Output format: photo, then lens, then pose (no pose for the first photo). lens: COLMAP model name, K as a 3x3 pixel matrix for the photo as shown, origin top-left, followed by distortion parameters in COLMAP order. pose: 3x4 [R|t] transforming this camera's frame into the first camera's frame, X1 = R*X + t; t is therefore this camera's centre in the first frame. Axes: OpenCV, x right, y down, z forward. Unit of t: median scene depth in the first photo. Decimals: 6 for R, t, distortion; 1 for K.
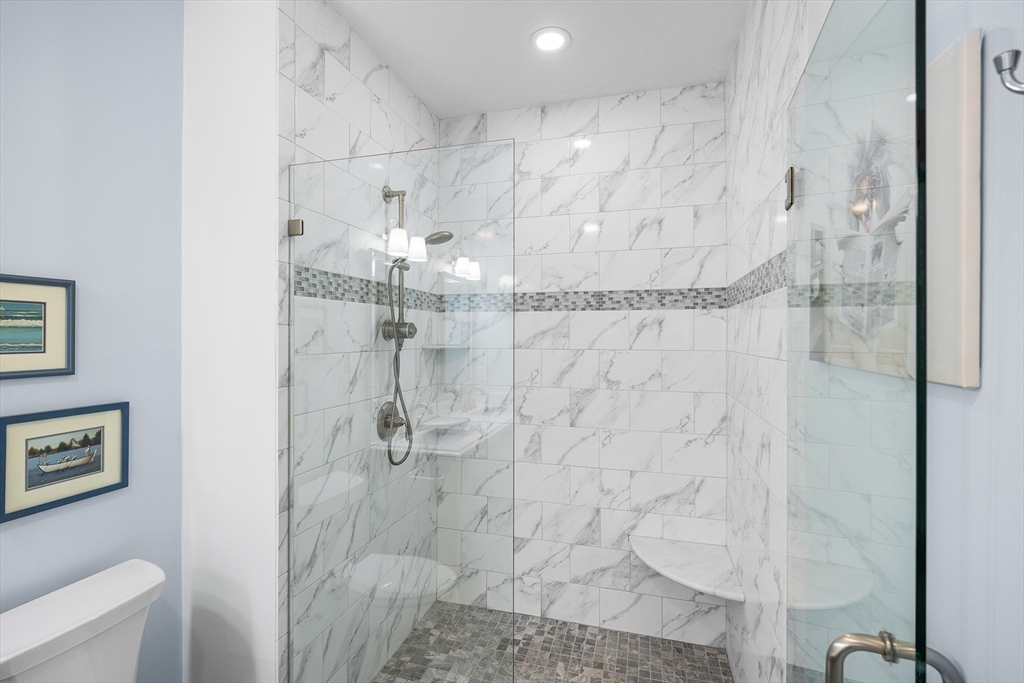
lens RADIAL K [[503.8, 0, 509.3], [0, 503.8, 340.4], [0, 0, 1]] dist [-0.000844, -0.002751]
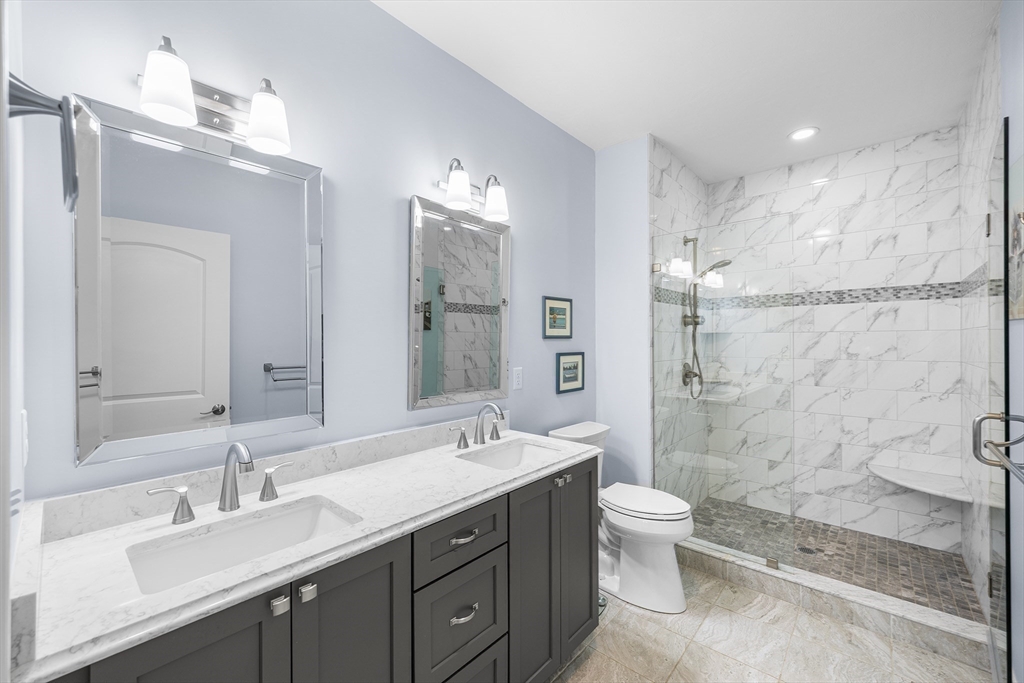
lens RADIAL K [[411.1, 0, 514.3], [0, 411.1, 340.1], [0, 0, 1]] dist [-0.007337, 0.001512]
pose [[0.893522, -0.004951, -0.448992, -0.128773], [0.004298, 0.999988, -0.002474, 0.043388], [0.448999, 0.000281, 0.893532, -0.462523]]
